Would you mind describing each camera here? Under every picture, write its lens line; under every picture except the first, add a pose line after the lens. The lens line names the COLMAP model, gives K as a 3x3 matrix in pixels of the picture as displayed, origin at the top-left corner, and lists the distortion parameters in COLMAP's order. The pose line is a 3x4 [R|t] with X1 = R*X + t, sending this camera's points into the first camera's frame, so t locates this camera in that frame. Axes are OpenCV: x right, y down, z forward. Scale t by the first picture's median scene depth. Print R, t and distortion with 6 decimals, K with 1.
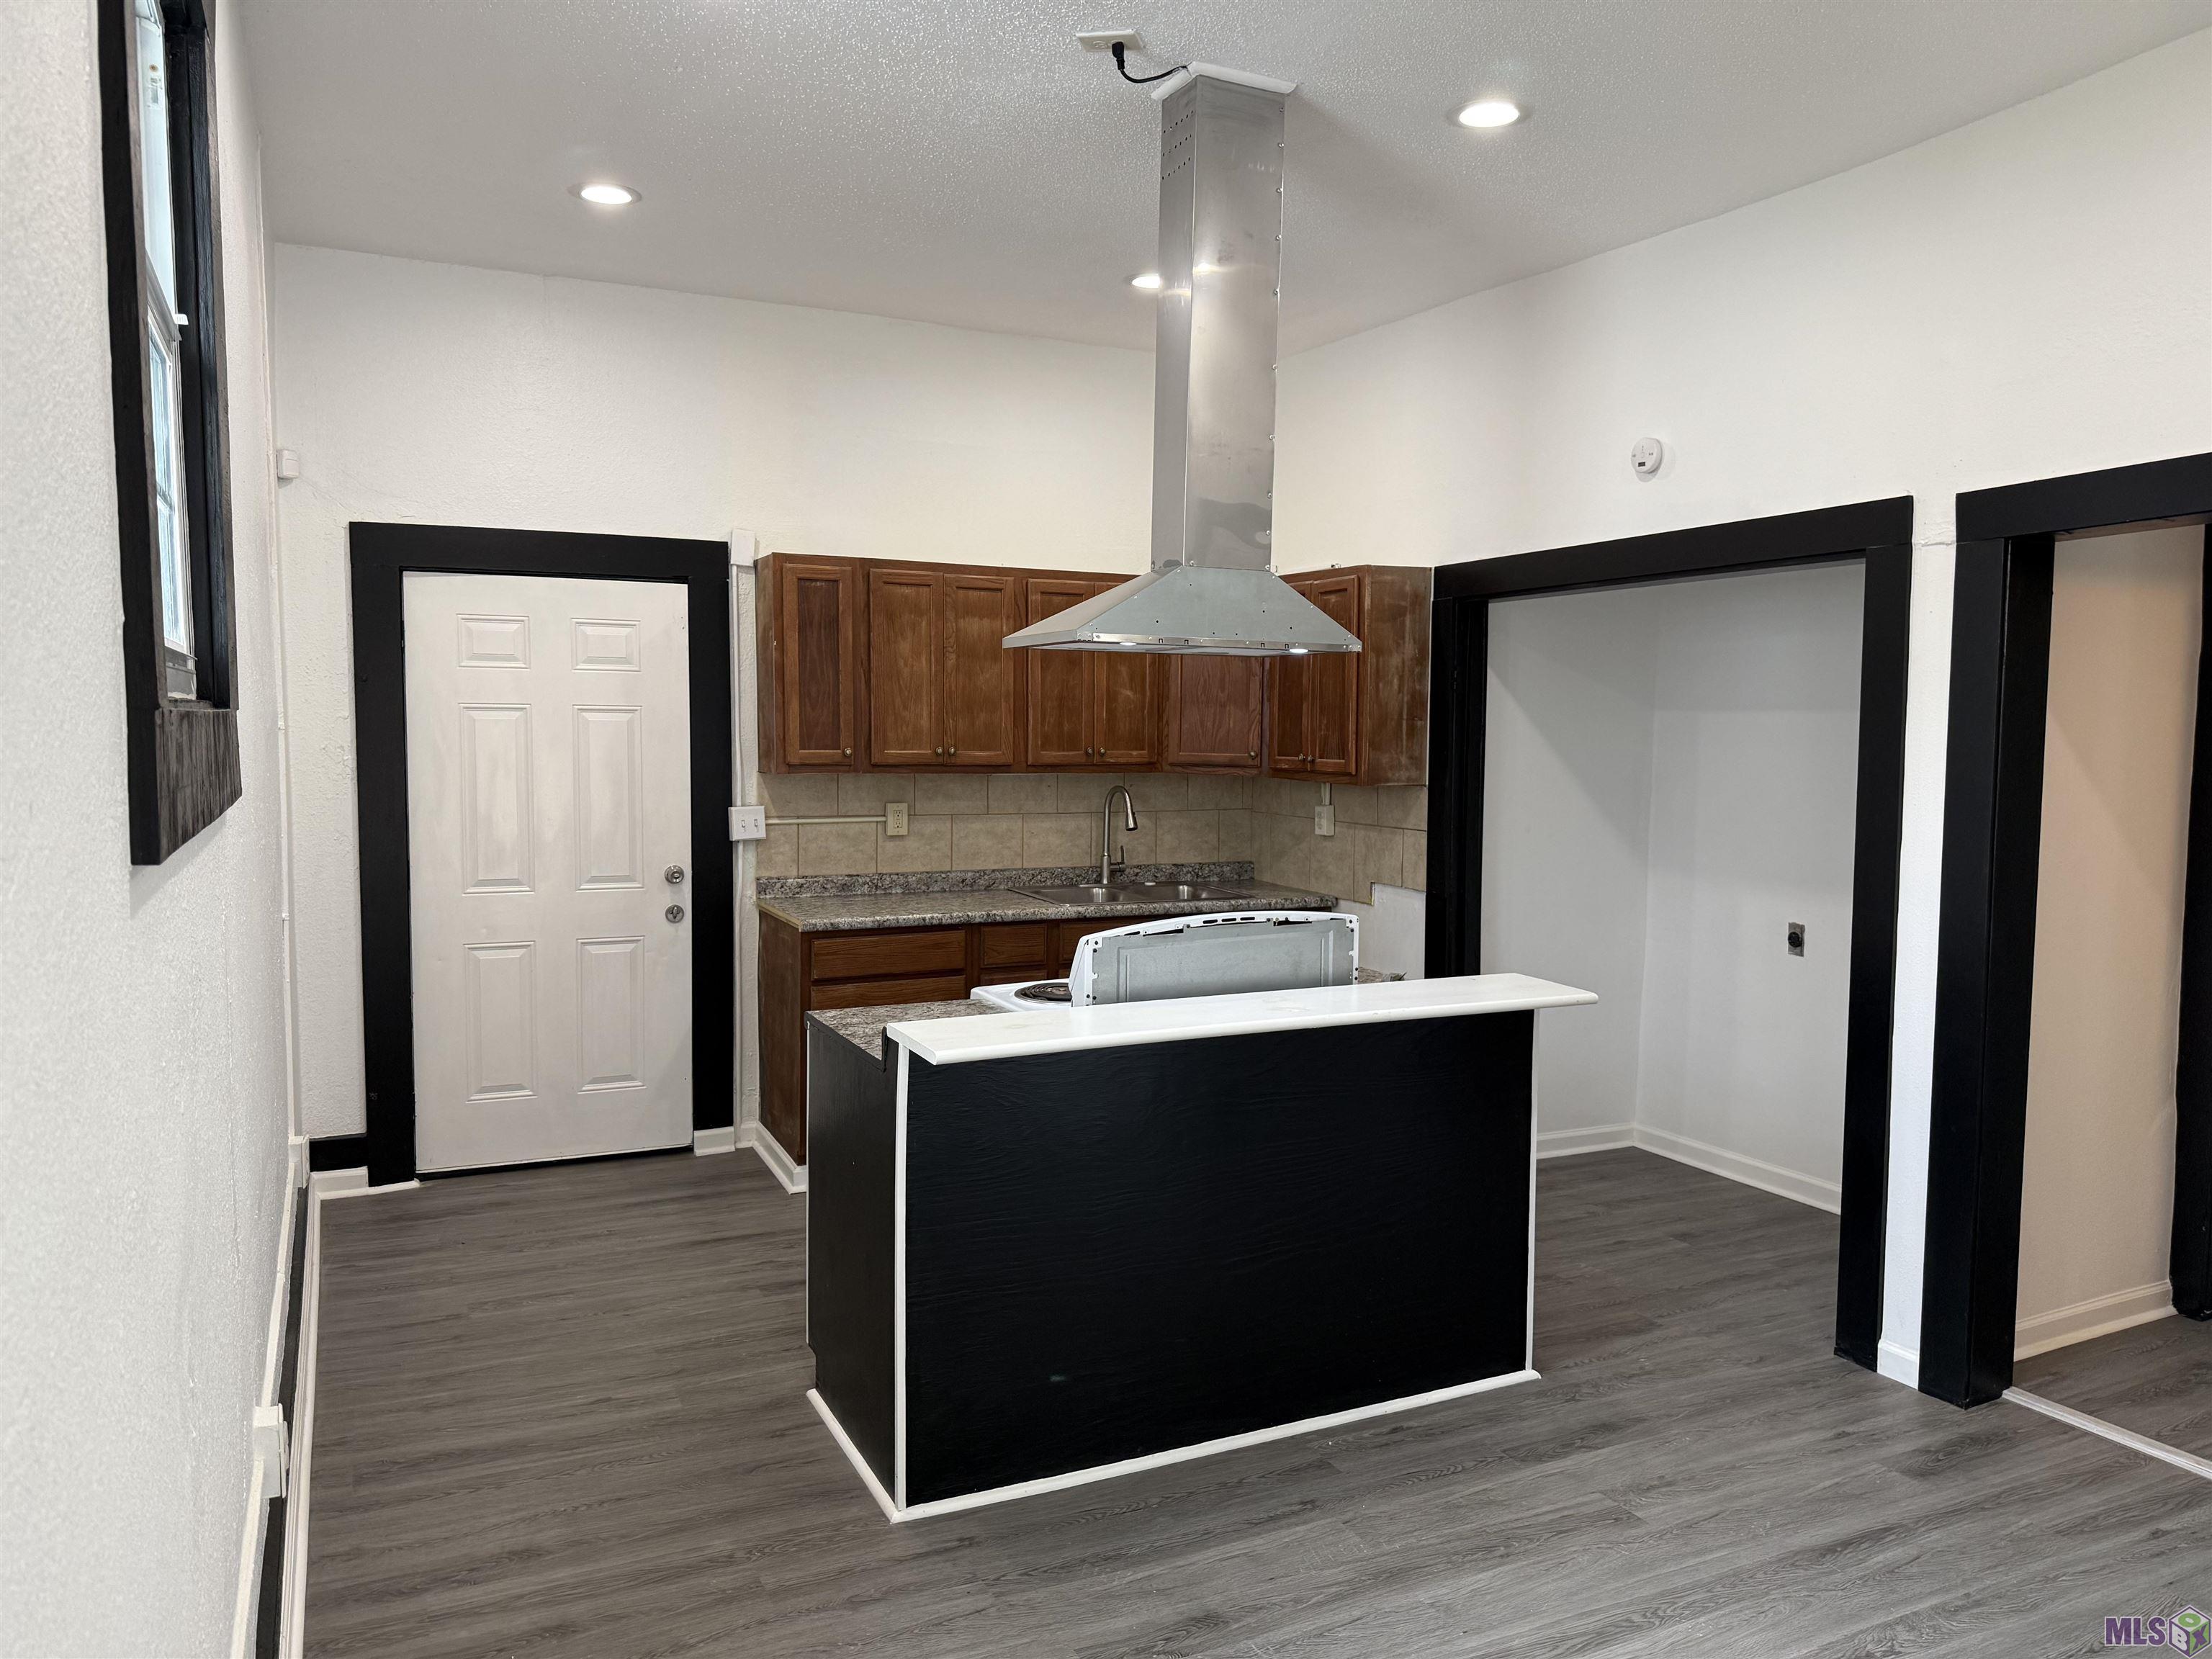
lens RADIAL K [[1566.8, 0, 1127.5], [0, 1566.8, 835.4], [0, 0, 1]] dist [0.097650, -0.002555]
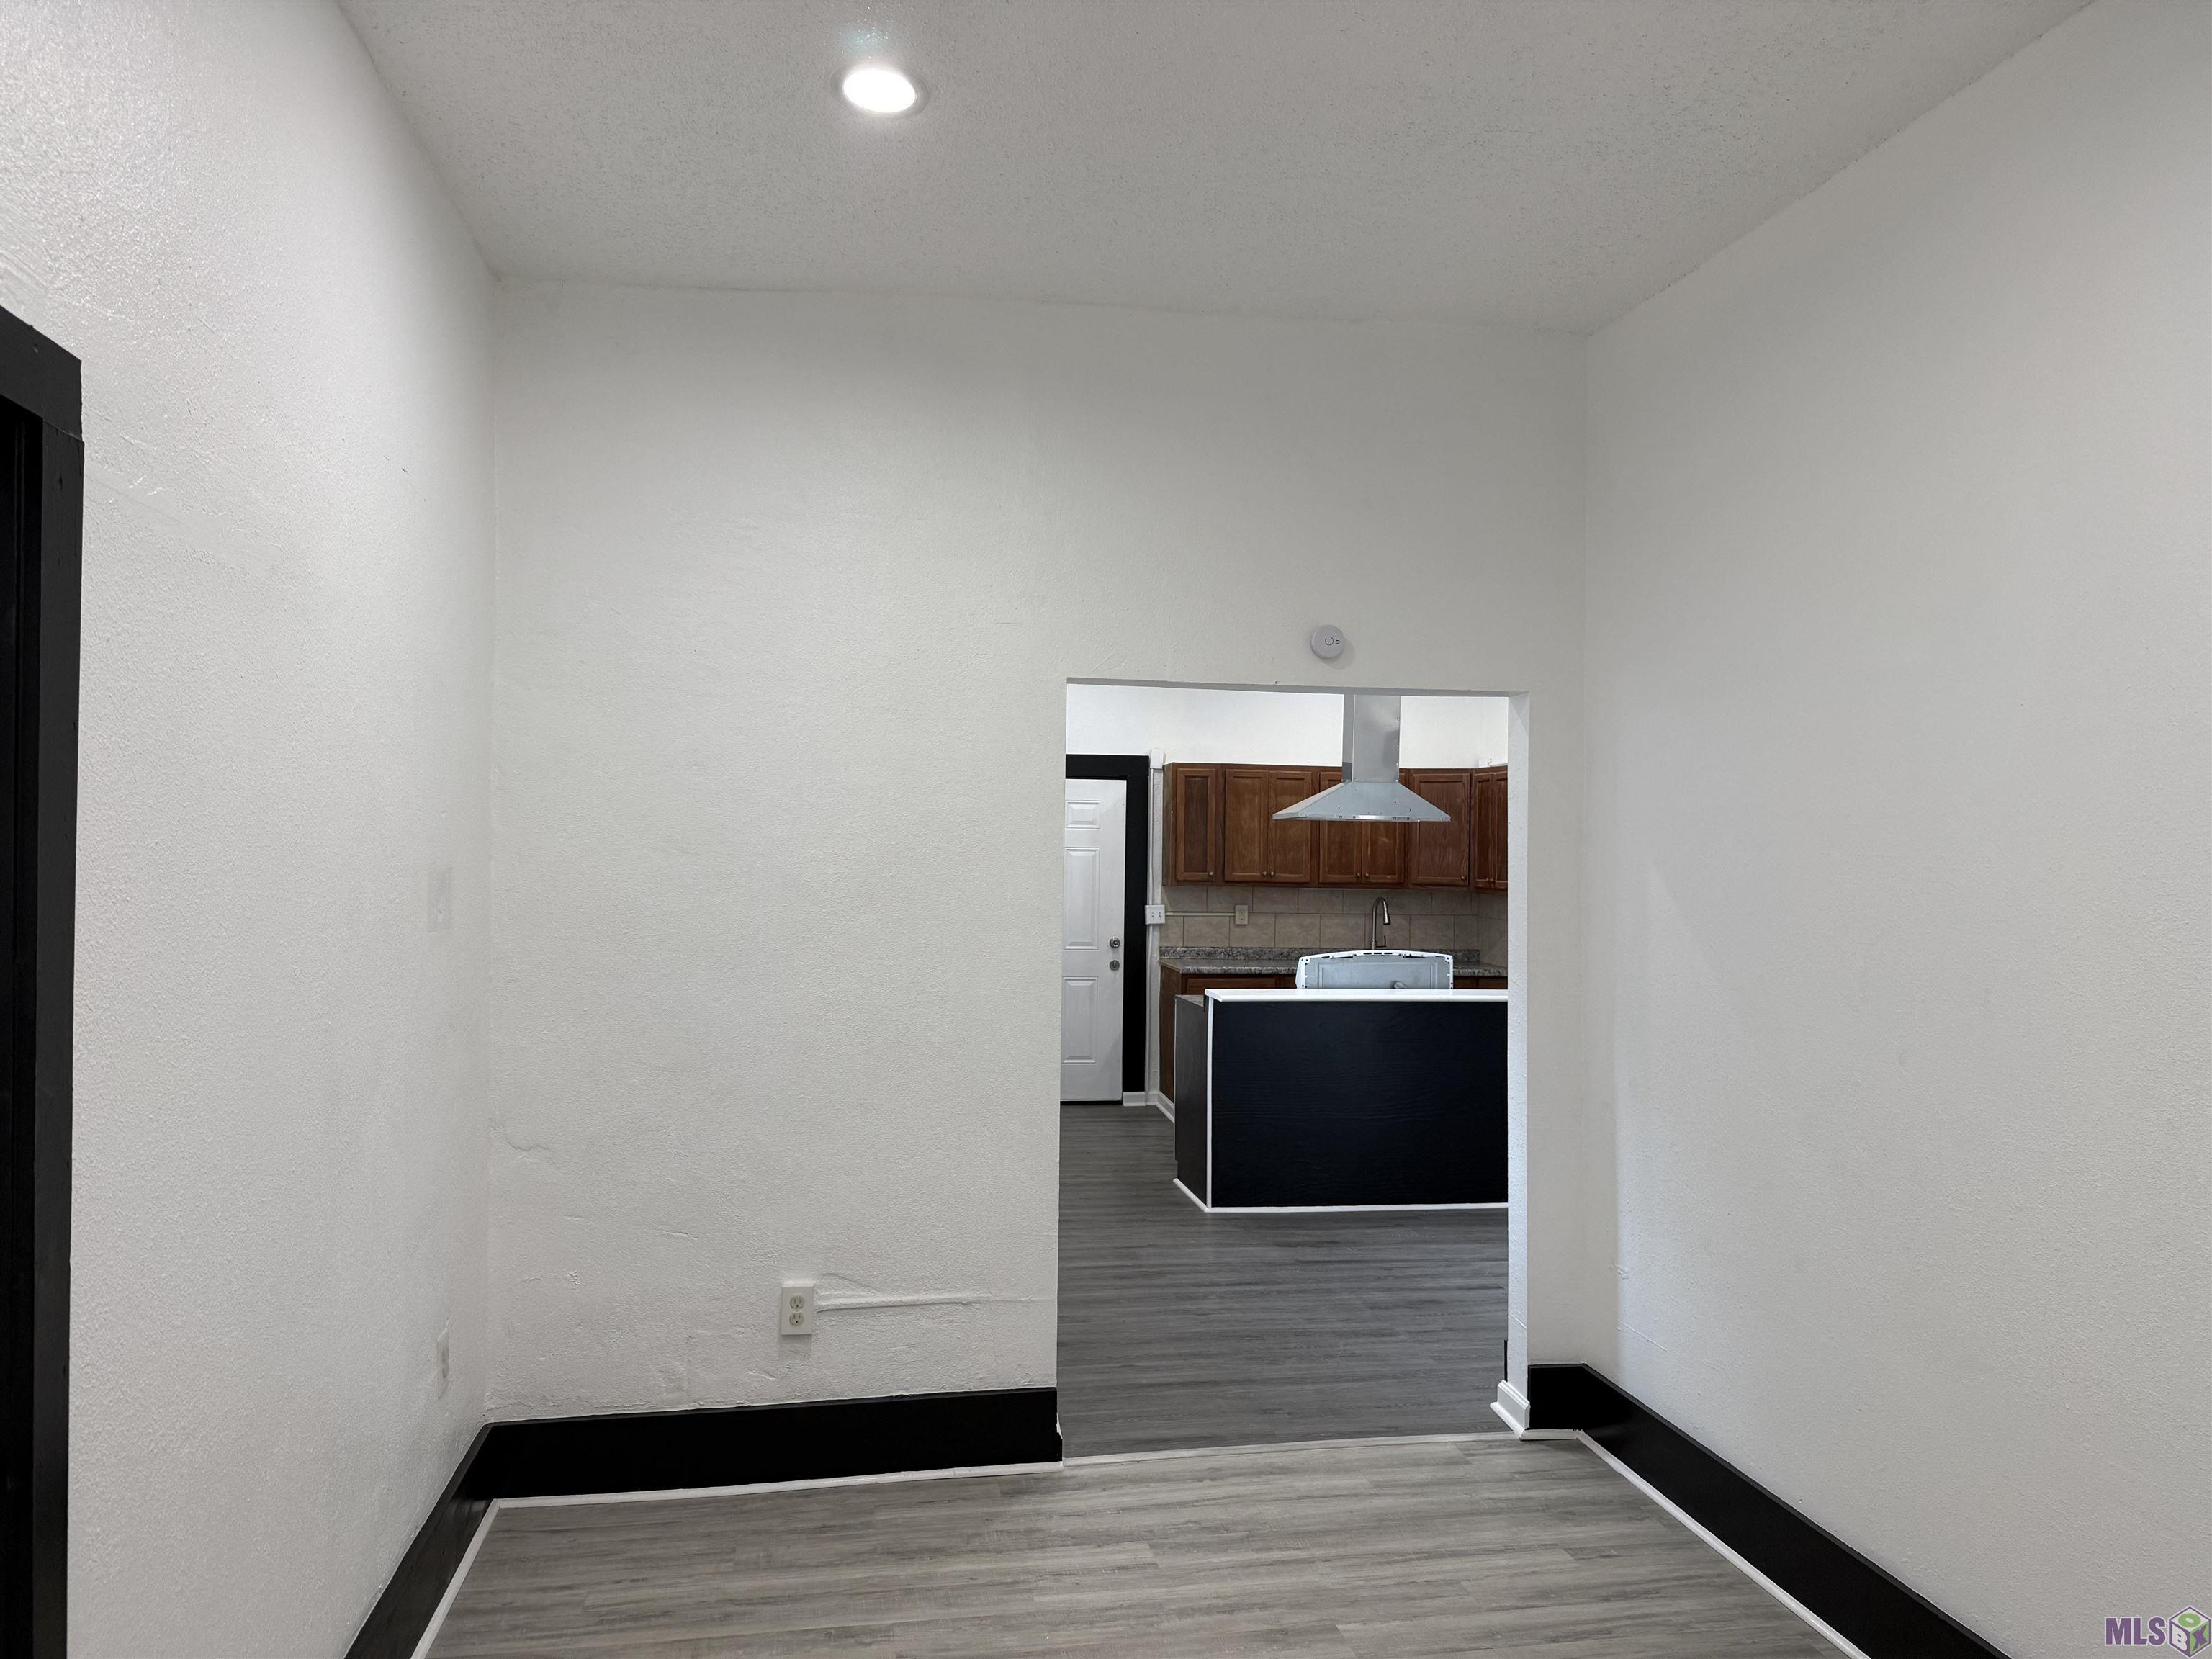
lens RADIAL K [[1566.8, 0, 1106.5], [0, 1566.8, 832.8], [0, 0, 1]] dist [0.097650, -0.002555]
pose [[0.960174, -0.000612, -0.279403, 0.191370], [-0.024892, 0.995834, -0.087726, 0.055515], [0.278293, 0.091187, 0.956158, -0.680235]]
